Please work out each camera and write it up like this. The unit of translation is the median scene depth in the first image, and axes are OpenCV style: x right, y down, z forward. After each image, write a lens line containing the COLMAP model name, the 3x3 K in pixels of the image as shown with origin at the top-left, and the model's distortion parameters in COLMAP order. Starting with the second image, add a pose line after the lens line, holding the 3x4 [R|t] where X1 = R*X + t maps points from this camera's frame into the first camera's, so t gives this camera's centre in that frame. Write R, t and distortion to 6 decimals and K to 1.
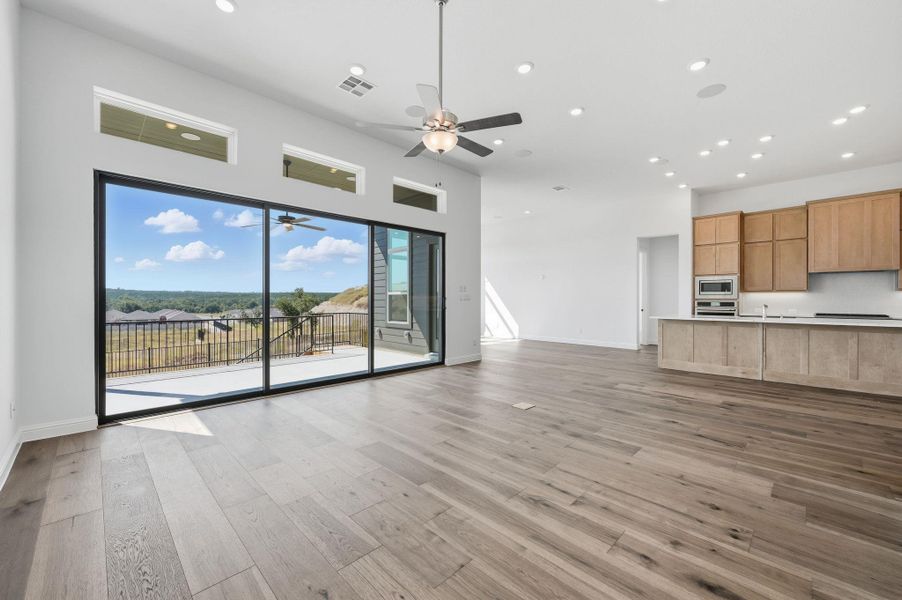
lens RADIAL K [[358.9, 0, 451.0], [0, 358.9, 300.0], [0, 0, 1]] dist [-0.000843, 0.000040]
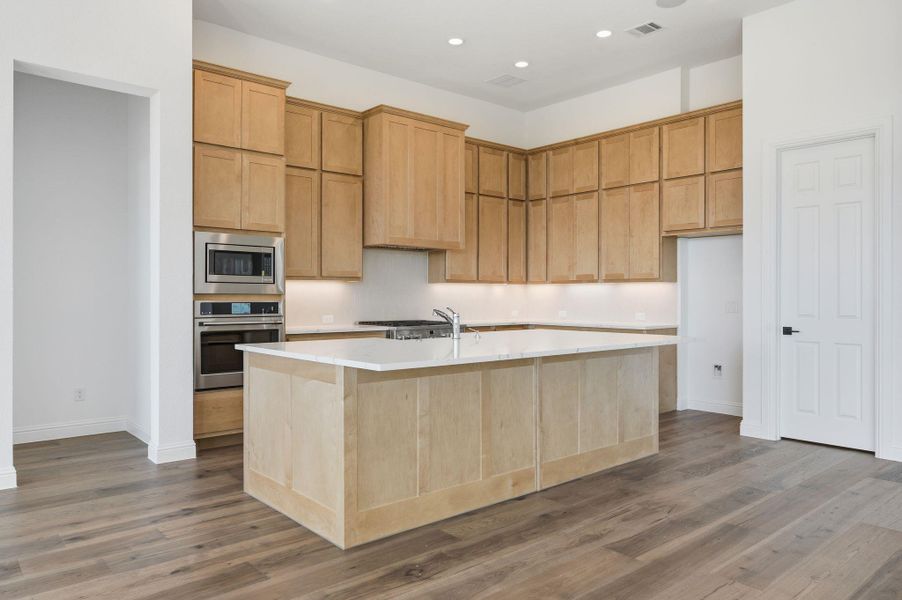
lens RADIAL K [[633.7, 0, 451.0], [0, 633.7, 300.0], [0, 0, 1]] dist [-0.002023, 0.001955]
pose [[0.064666, -0.008402, 0.997872, 0.127434], [-0.001561, 0.999962, 0.008521, -0.004698], [-0.997906, -0.002109, 0.064650, 1.122607]]
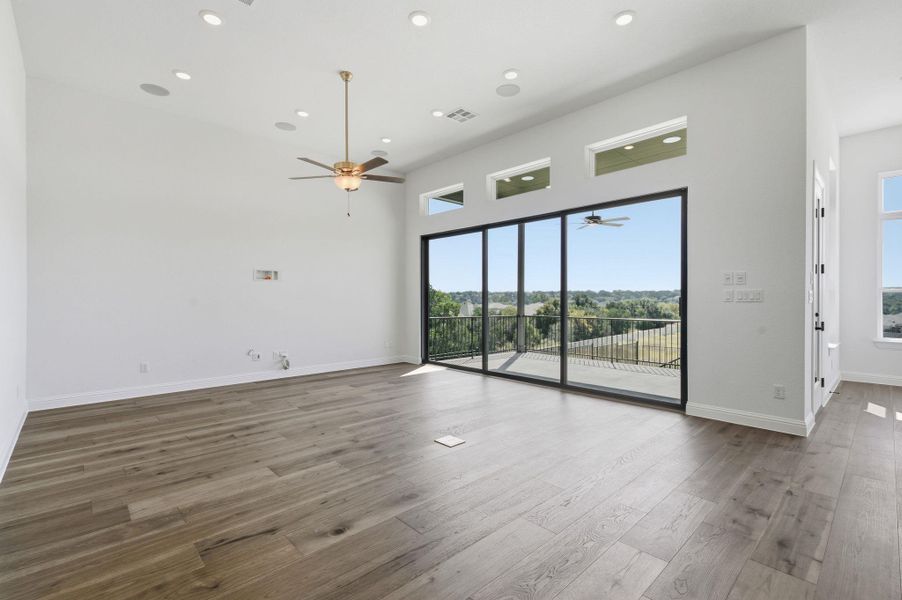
lens RADIAL K [[404.1, 0, 451.0], [0, 404.1, 300.0], [0, 0, 1]] dist [-0.001690, -0.000288]
pose [[-0.024329, 0.003262, -0.999699, 0.859331], [-0.002925, 0.999990, 0.003334, -0.004920], [0.999700, 0.003005, -0.024319, 0.833506]]
